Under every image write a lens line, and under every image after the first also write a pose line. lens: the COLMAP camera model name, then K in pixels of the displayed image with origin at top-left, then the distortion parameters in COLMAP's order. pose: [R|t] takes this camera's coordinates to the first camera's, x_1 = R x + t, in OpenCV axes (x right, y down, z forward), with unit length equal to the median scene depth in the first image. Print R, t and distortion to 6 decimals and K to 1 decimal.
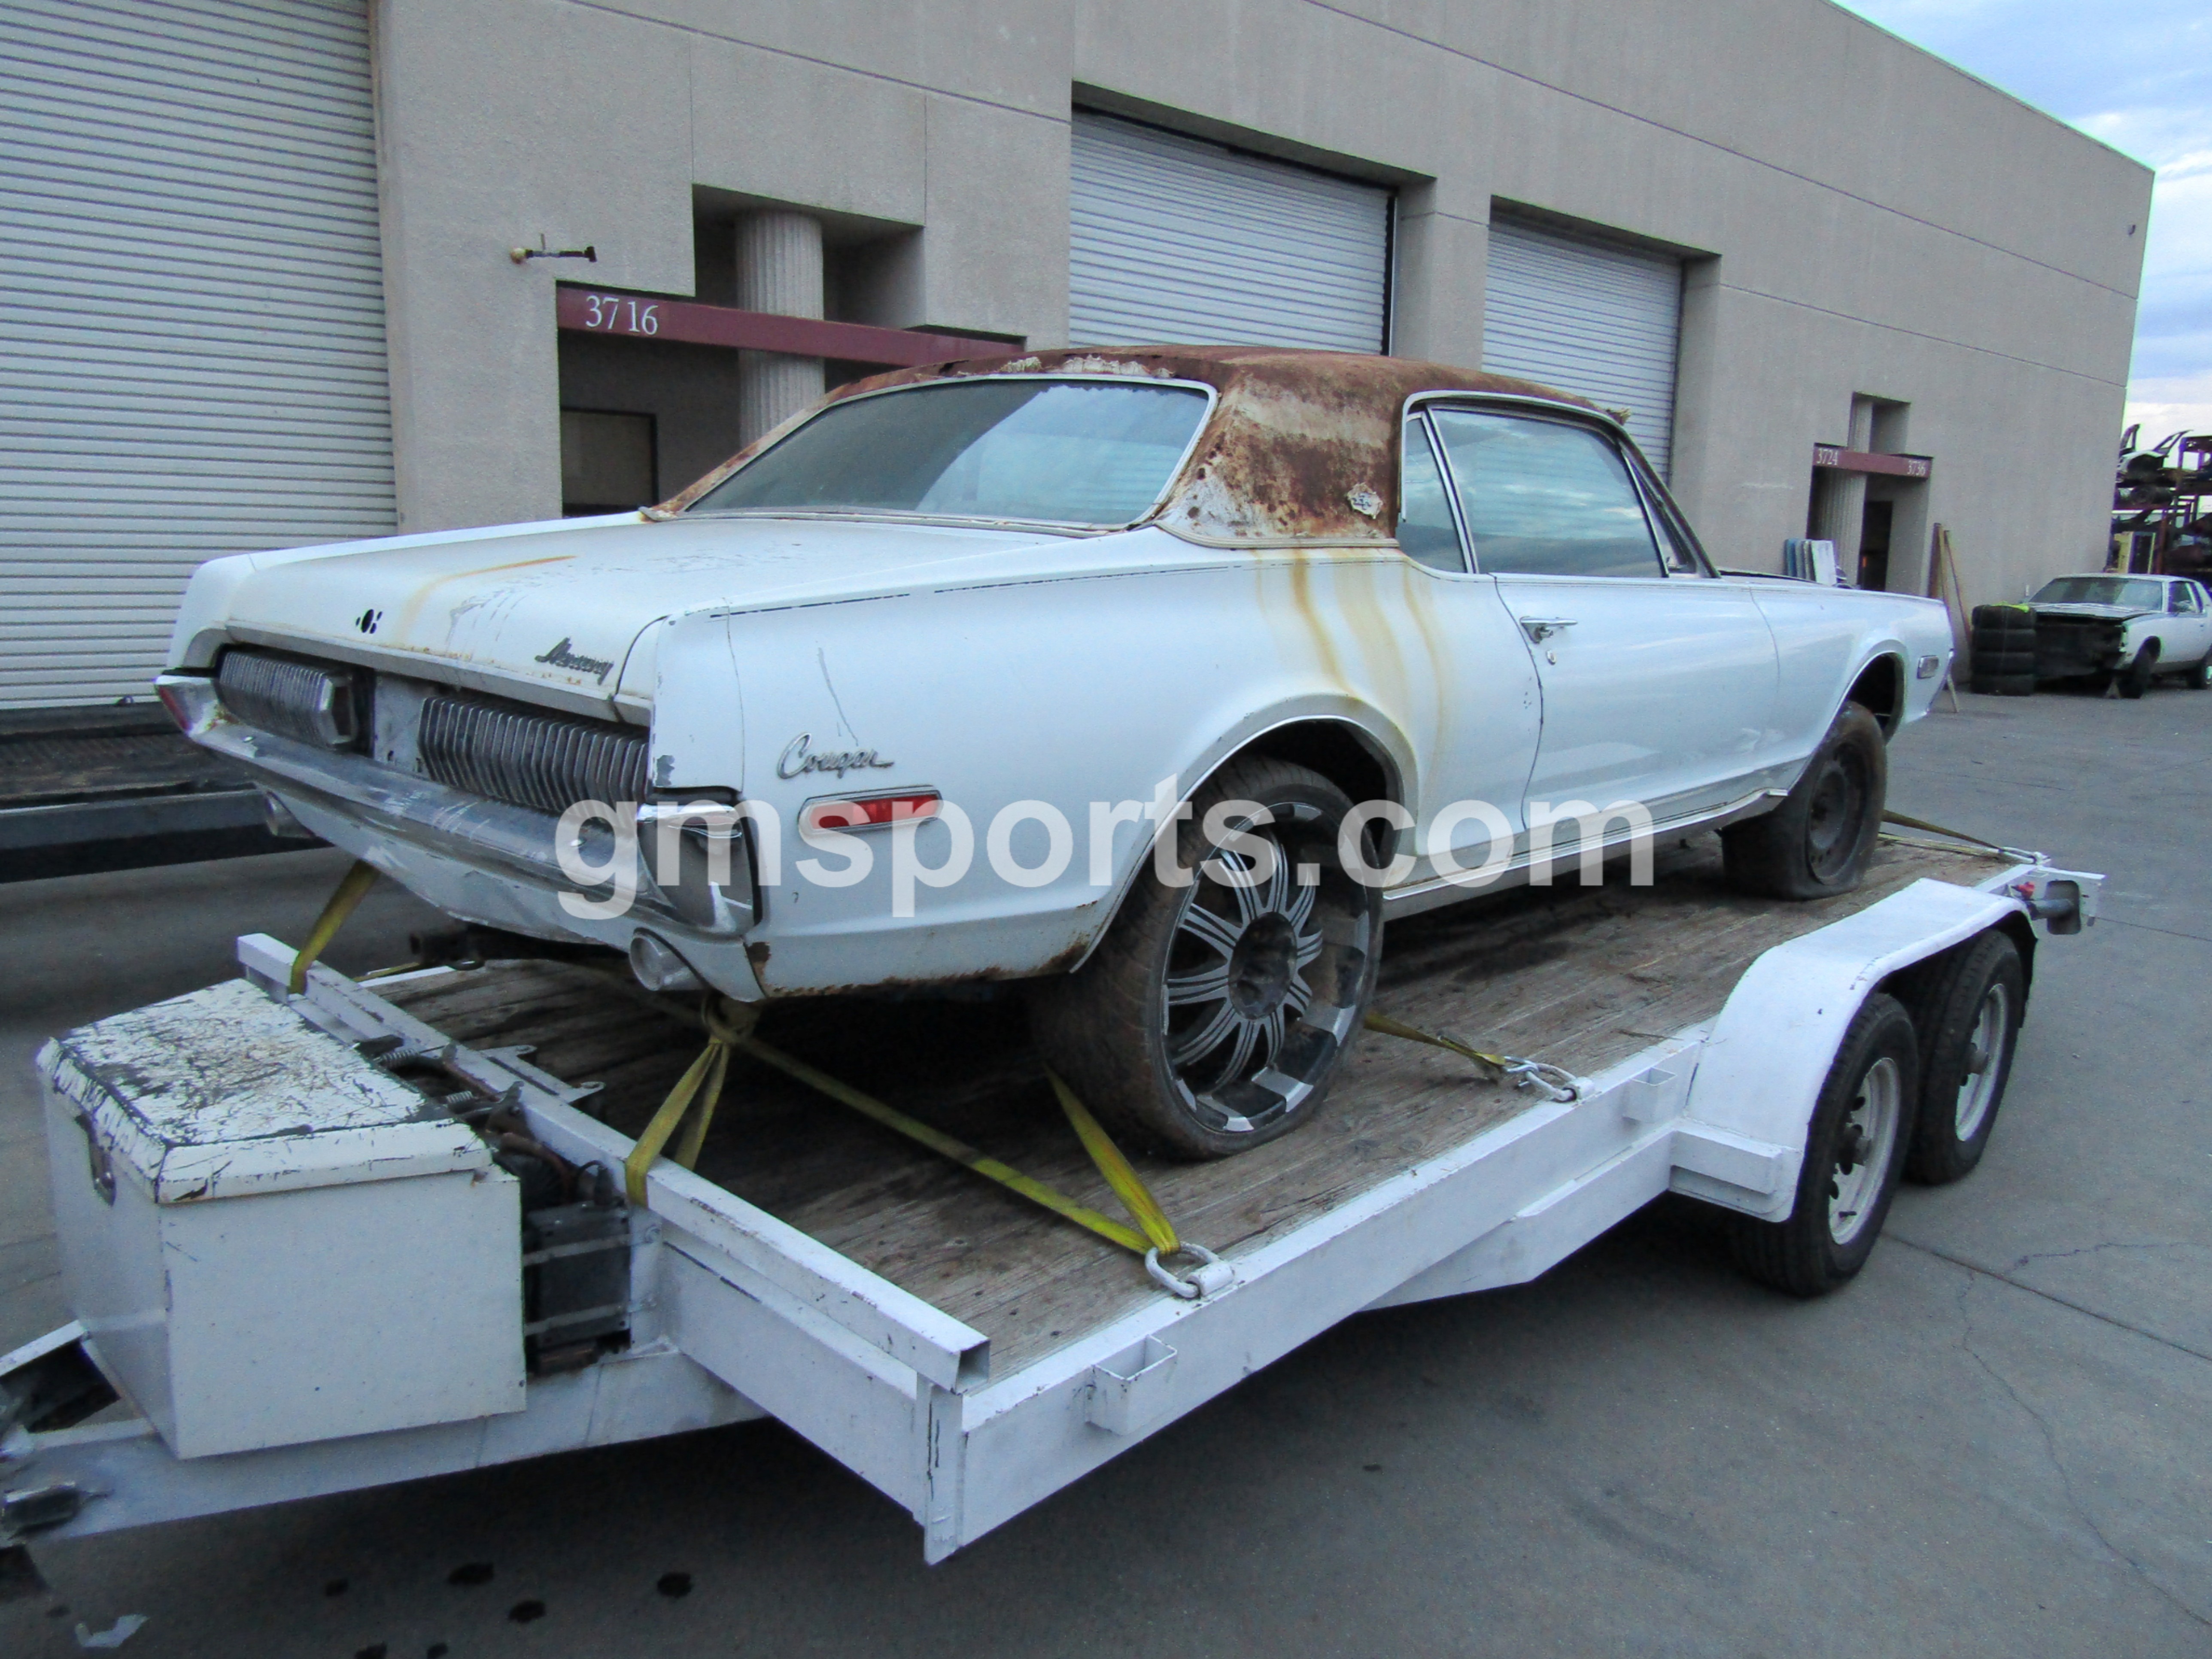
lens RADIAL K [[1578.8, 0, 1100.6], [0, 1578.8, 822.7], [0, 0, 1]] dist [-0.007088, 0.002347]
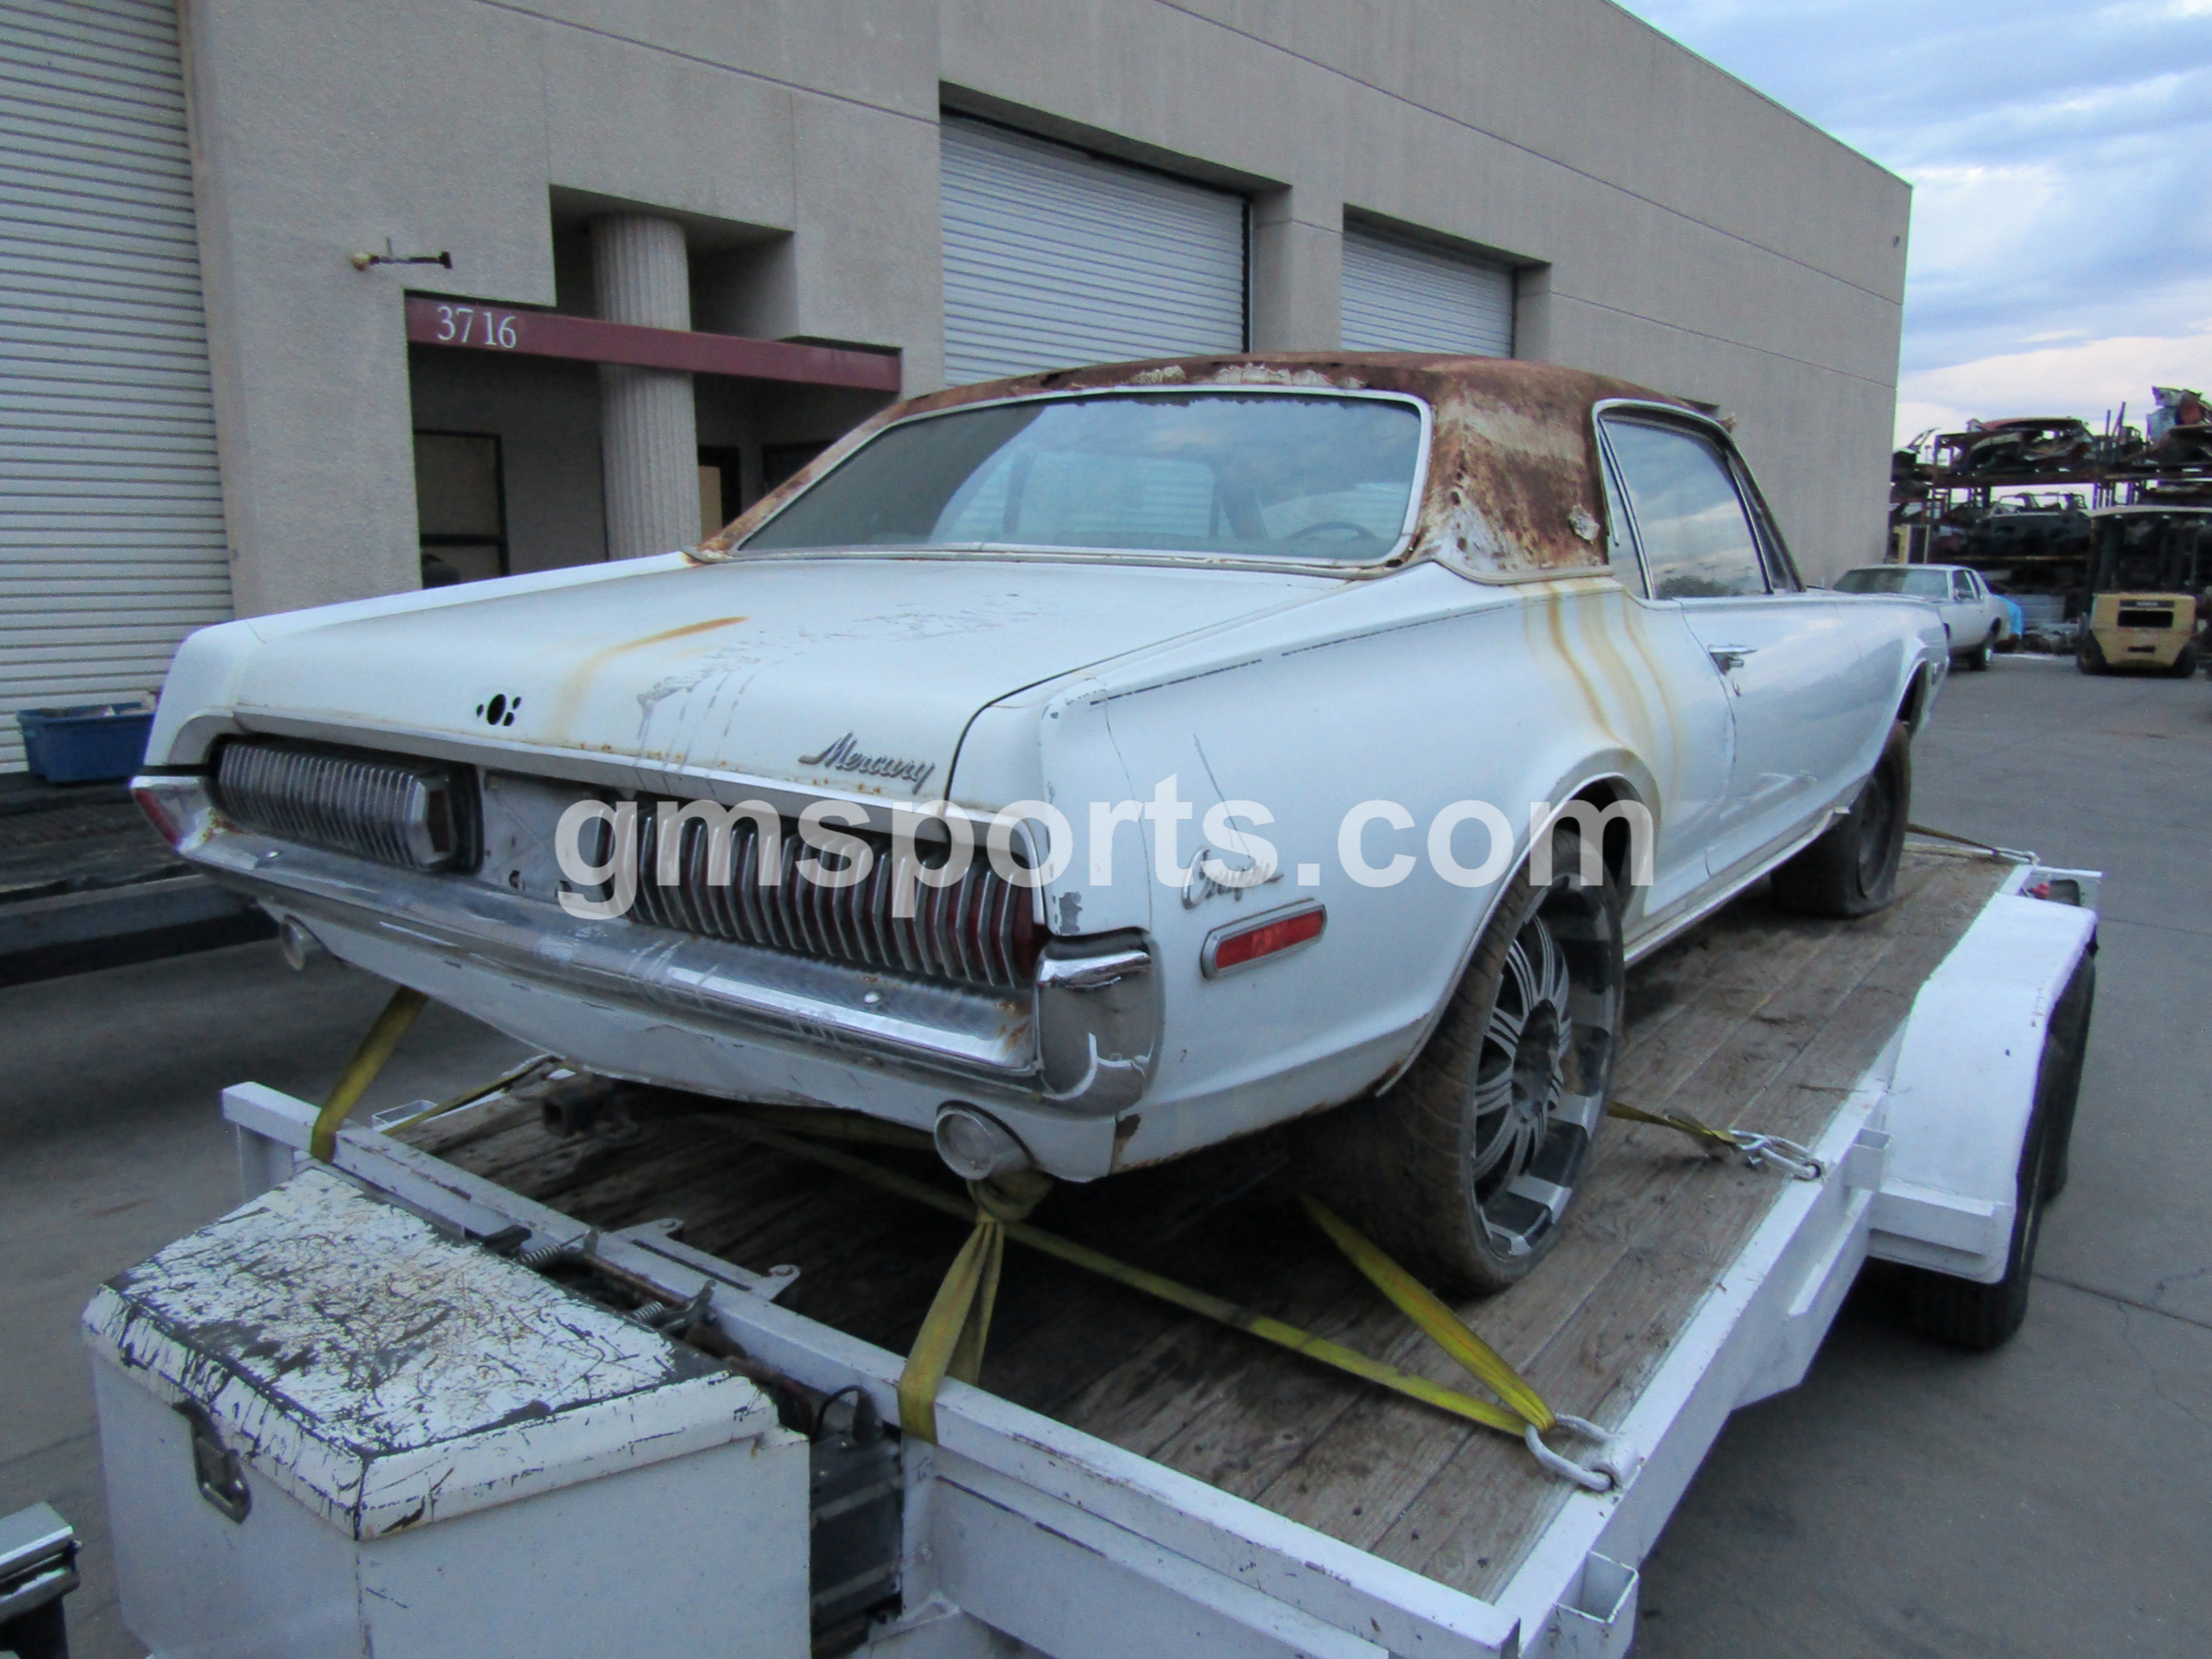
lens RADIAL K [[1578.8, 0, 1101.5], [0, 1578.8, 820.8], [0, 0, 1]] dist [-0.007088, 0.002347]
pose [[0.990564, -0.046252, 0.129011, -0.213383], [0.047264, 0.998871, -0.004790, -0.043425], [-0.128644, 0.010842, 0.991632, 0.147918]]
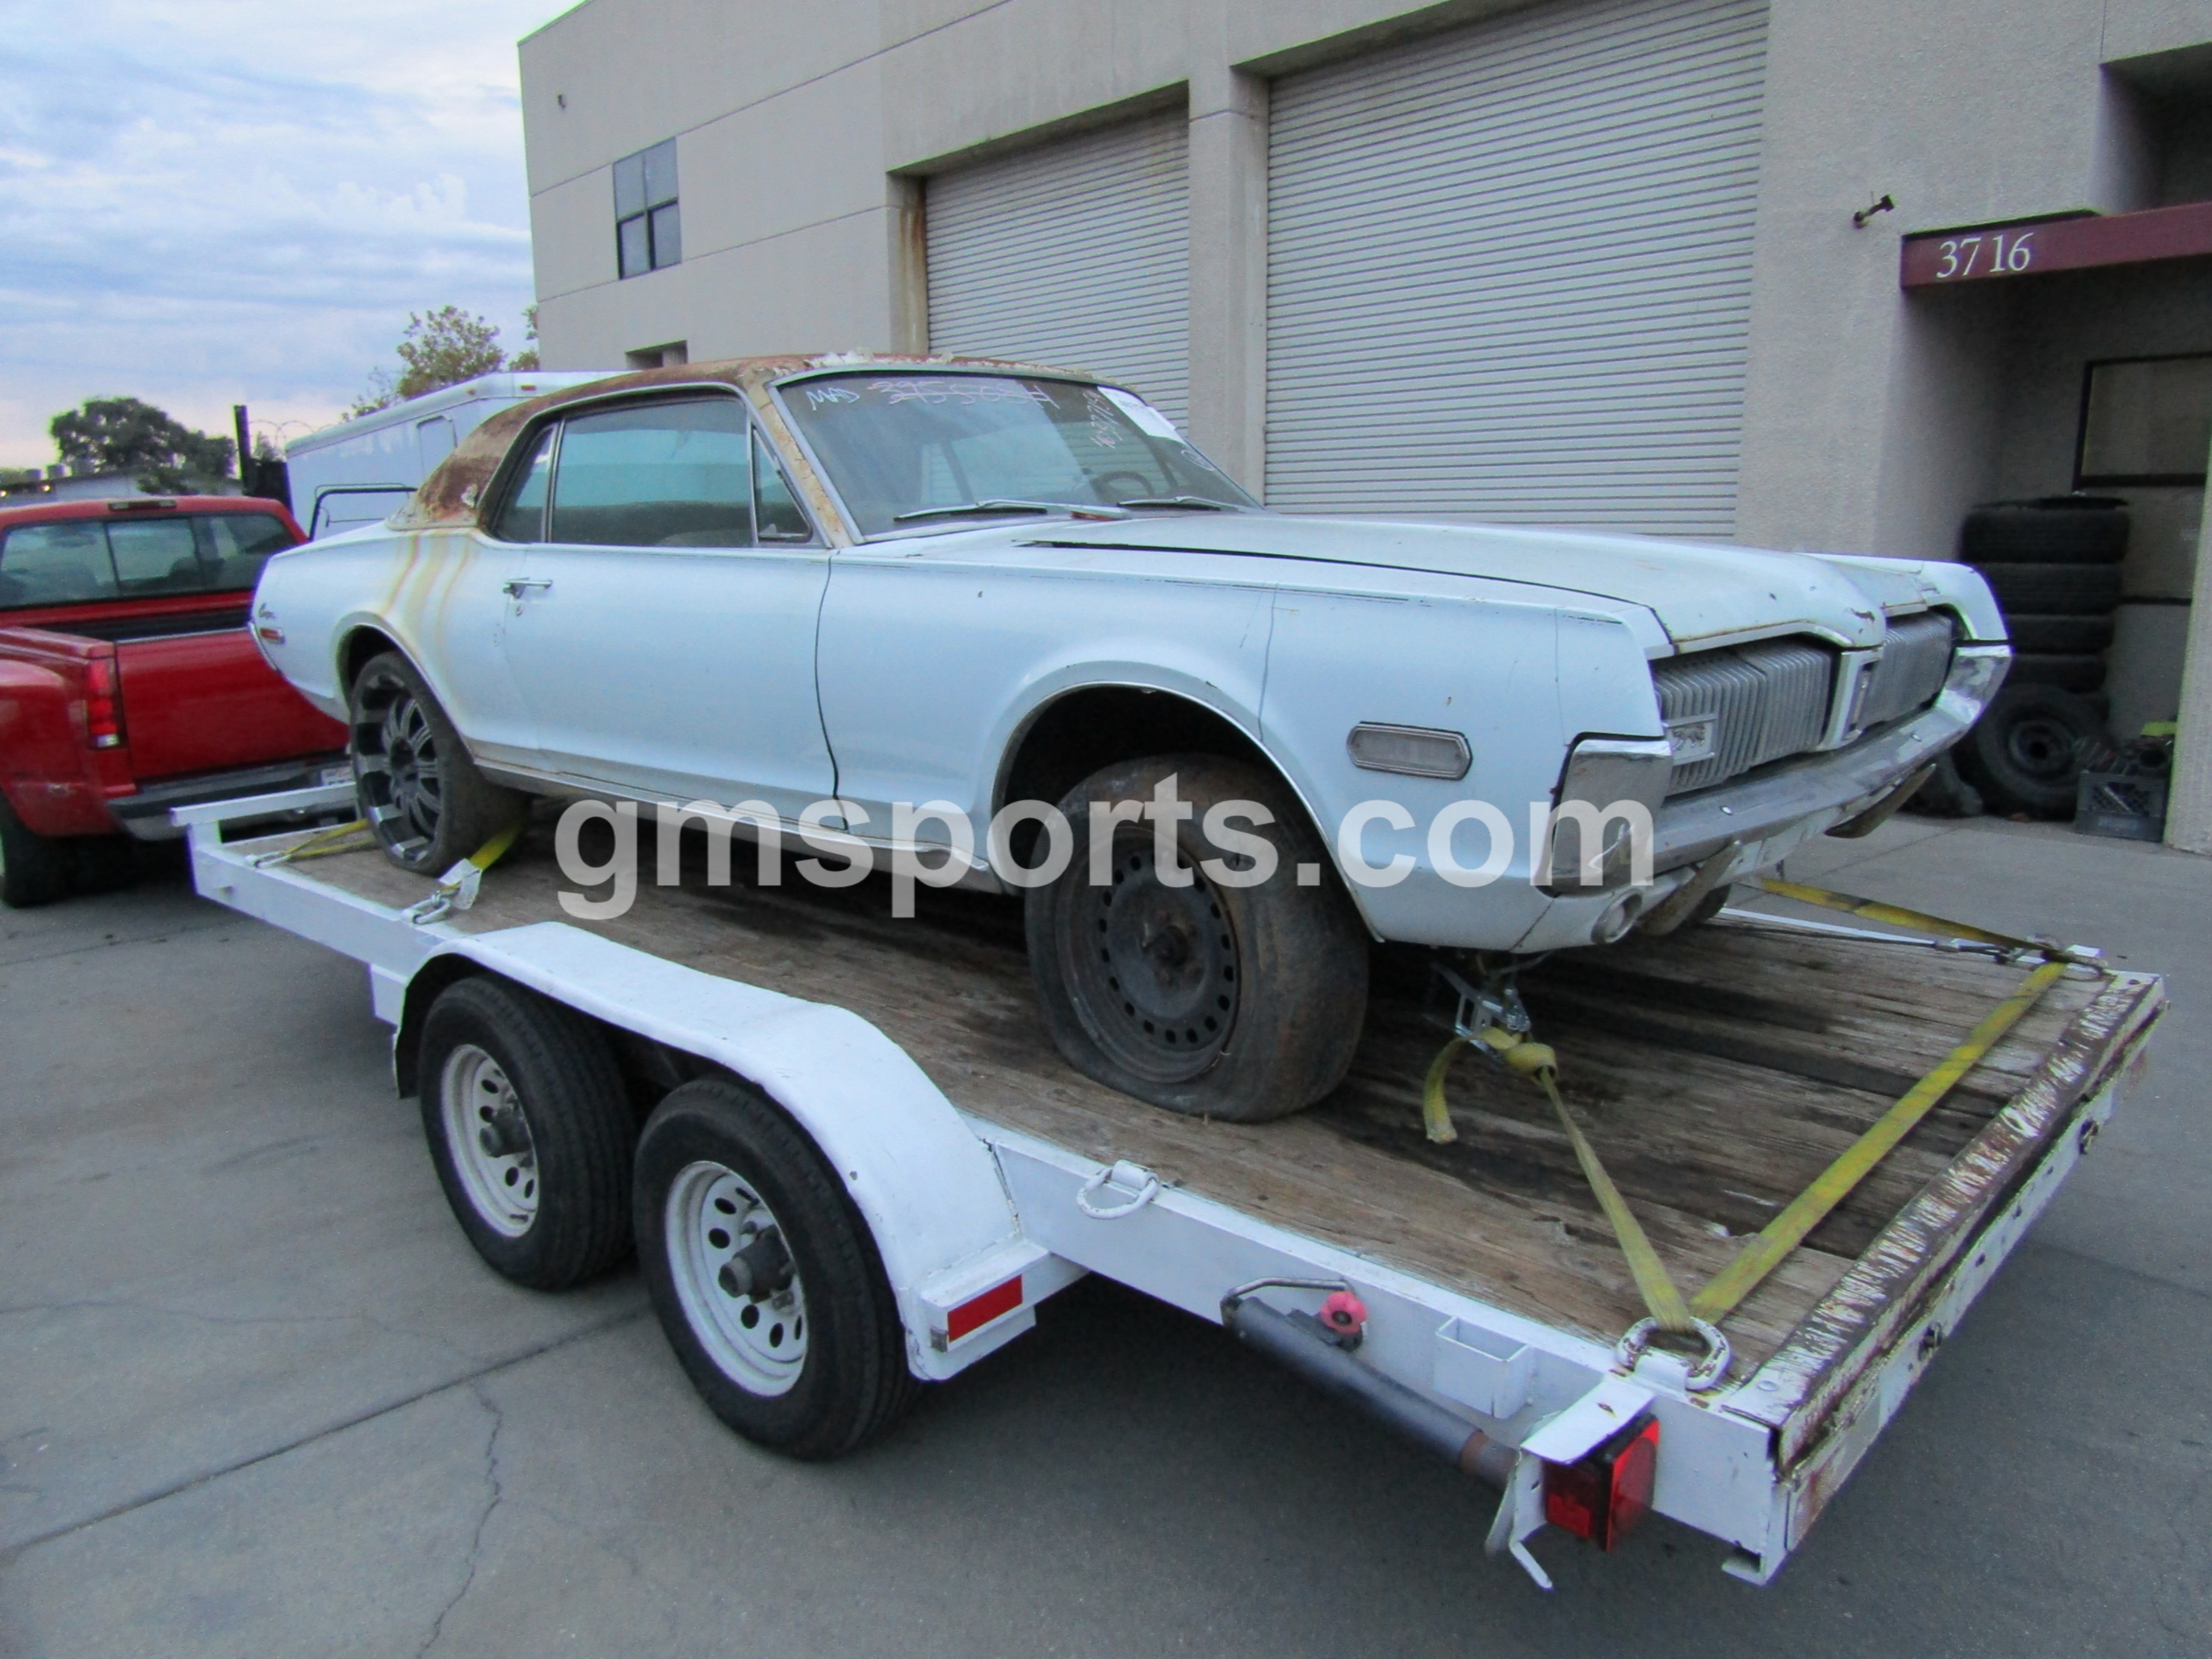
lens RADIAL K [[1578.8, 0, 1102.0], [0, 1578.8, 831.7], [0, 0, 1]] dist [-0.007088, 0.002347]
pose [[0.005526, 0.170821, -0.985287, 1.637683], [-0.163341, 0.972223, 0.167640, -0.230698], [0.986554, 0.160011, 0.033275, 1.527331]]
